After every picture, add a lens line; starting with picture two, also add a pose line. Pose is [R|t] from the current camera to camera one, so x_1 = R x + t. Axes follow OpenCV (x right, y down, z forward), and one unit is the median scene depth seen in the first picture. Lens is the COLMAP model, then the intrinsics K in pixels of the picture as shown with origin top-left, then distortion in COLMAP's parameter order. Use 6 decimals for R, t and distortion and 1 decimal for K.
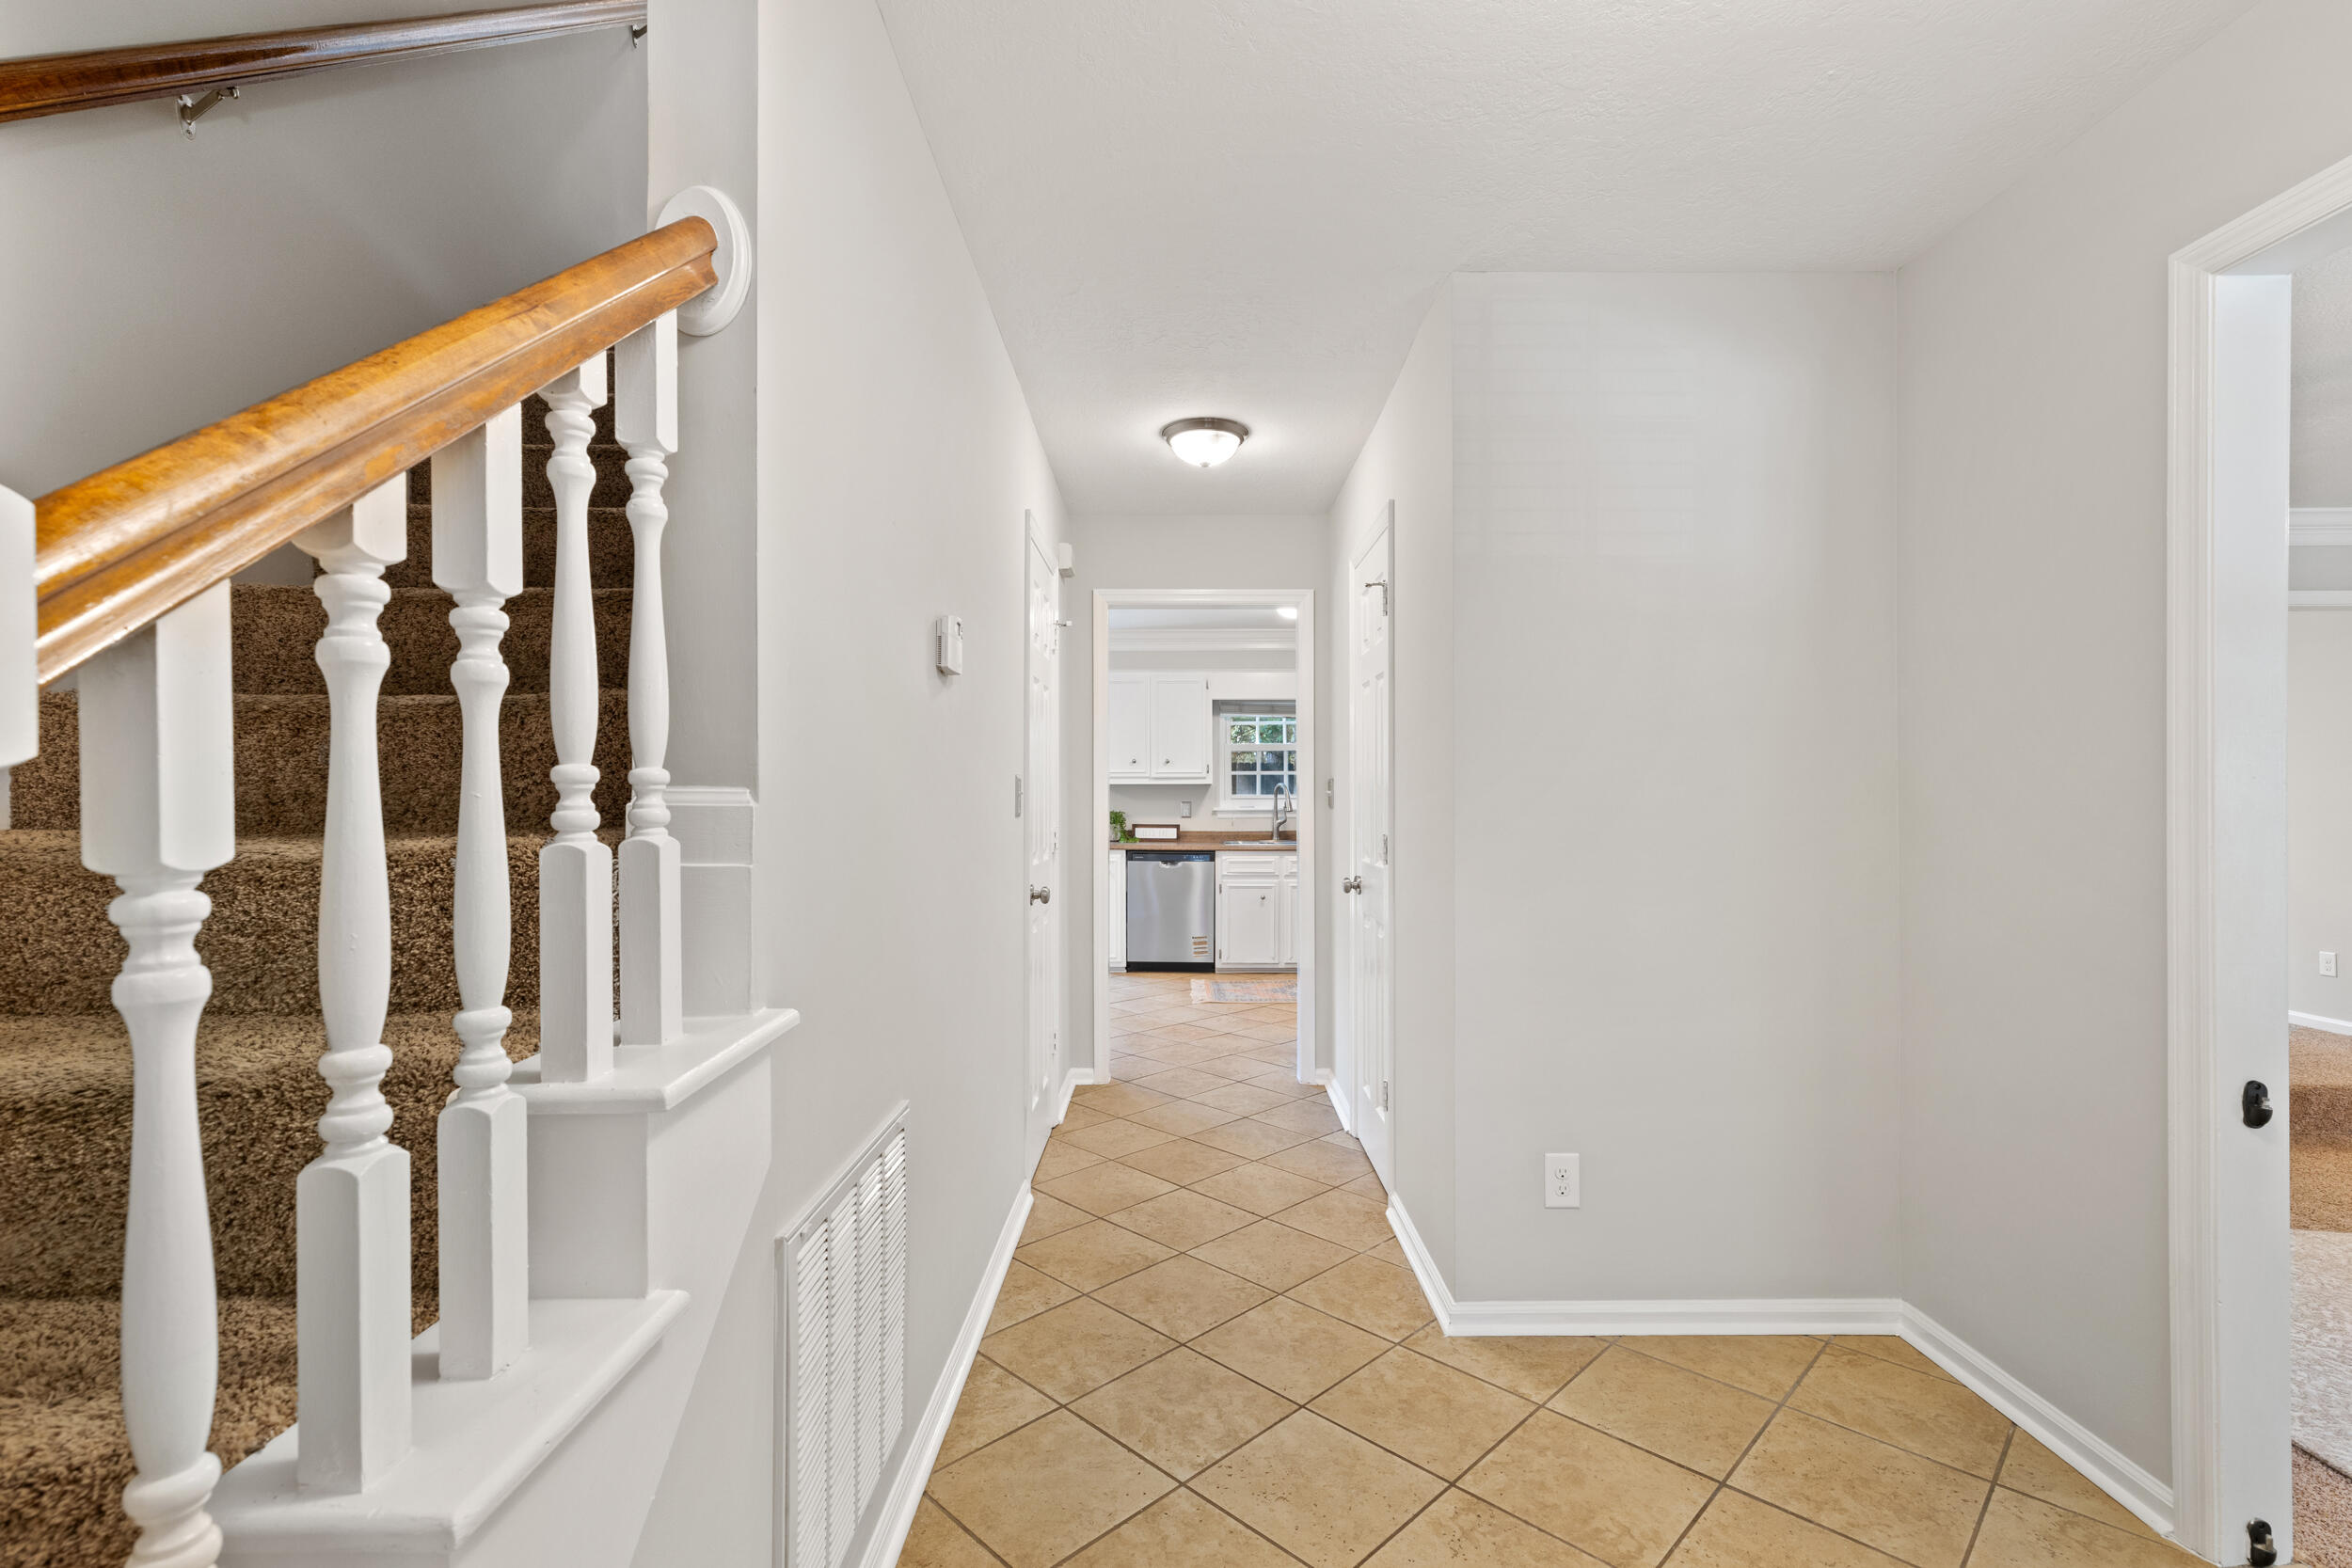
lens RADIAL K [[1063.1, 0, 1219.0], [0, 1063.1, 802.1], [0, 0, 1]] dist [0.000848, 0.000138]
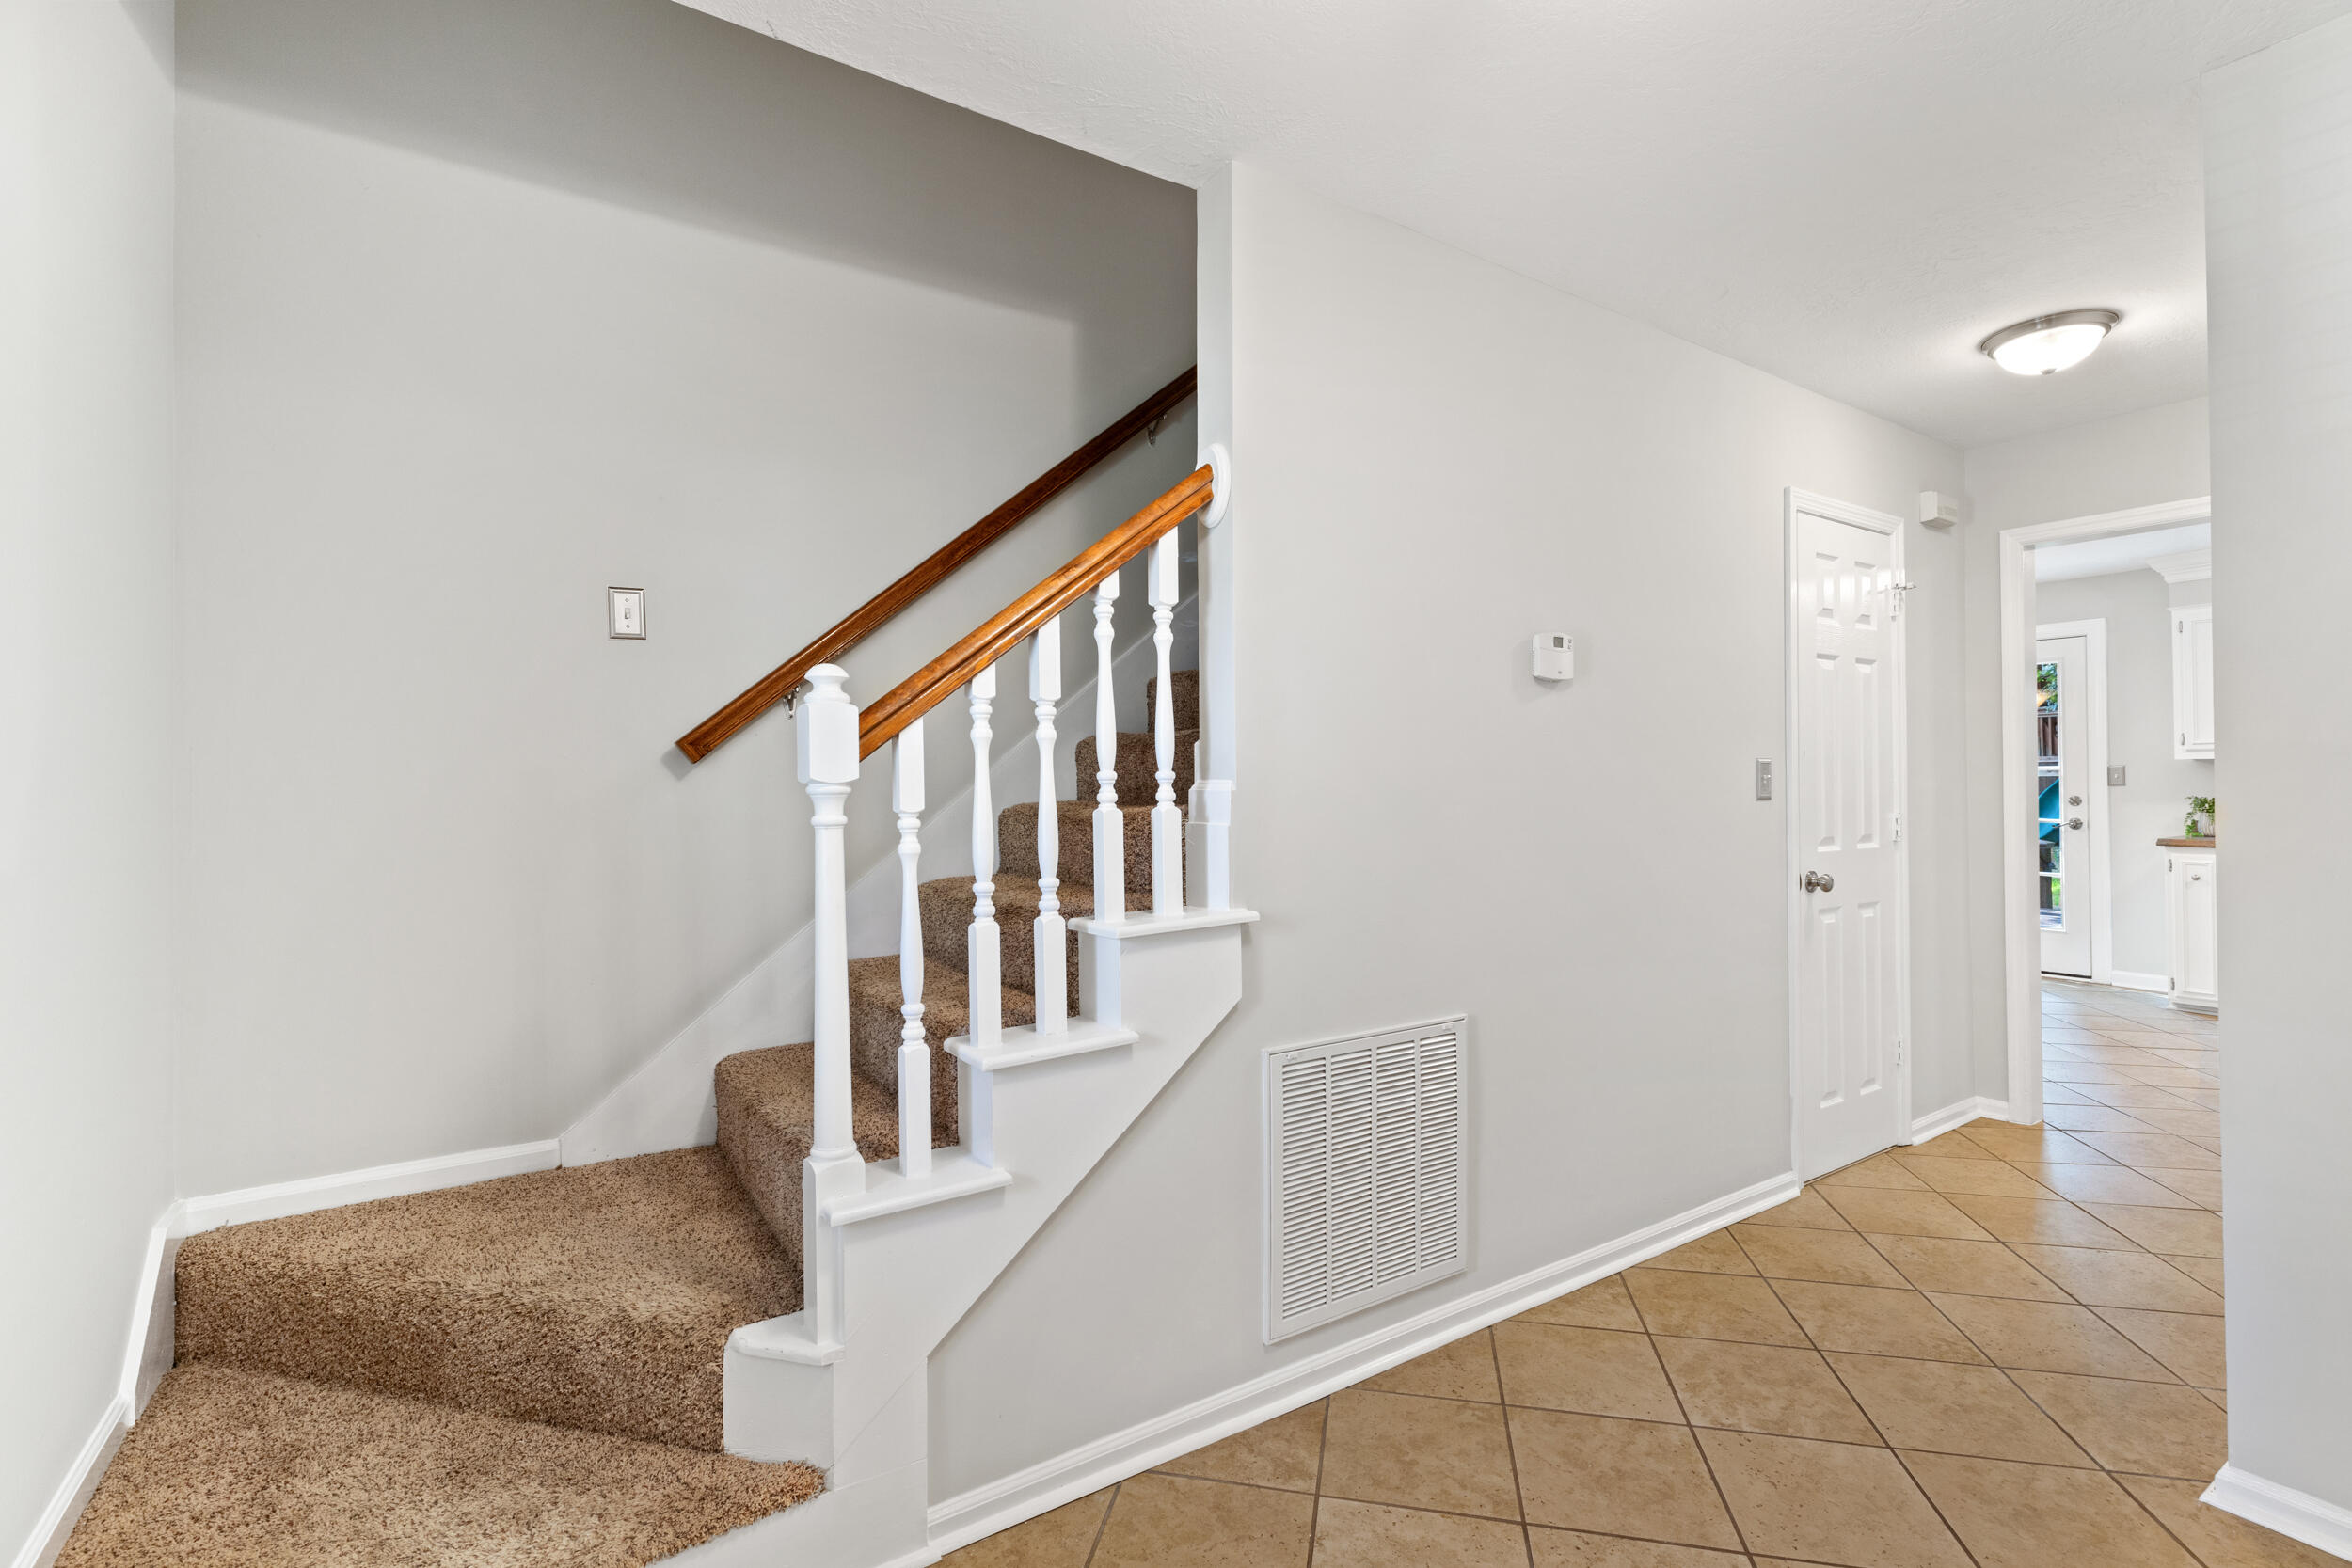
lens RADIAL K [[1059.6, 0, 1178.1], [0, 1059.6, 783.3], [0, 0, 1]] dist [0.001705, 0.000090]
pose [[0.542758, -0.006963, -0.839860, 0.488592], [0.004406, 0.999975, -0.005443, 0.000990], [0.839877, -0.000746, 0.542776, -0.005898]]
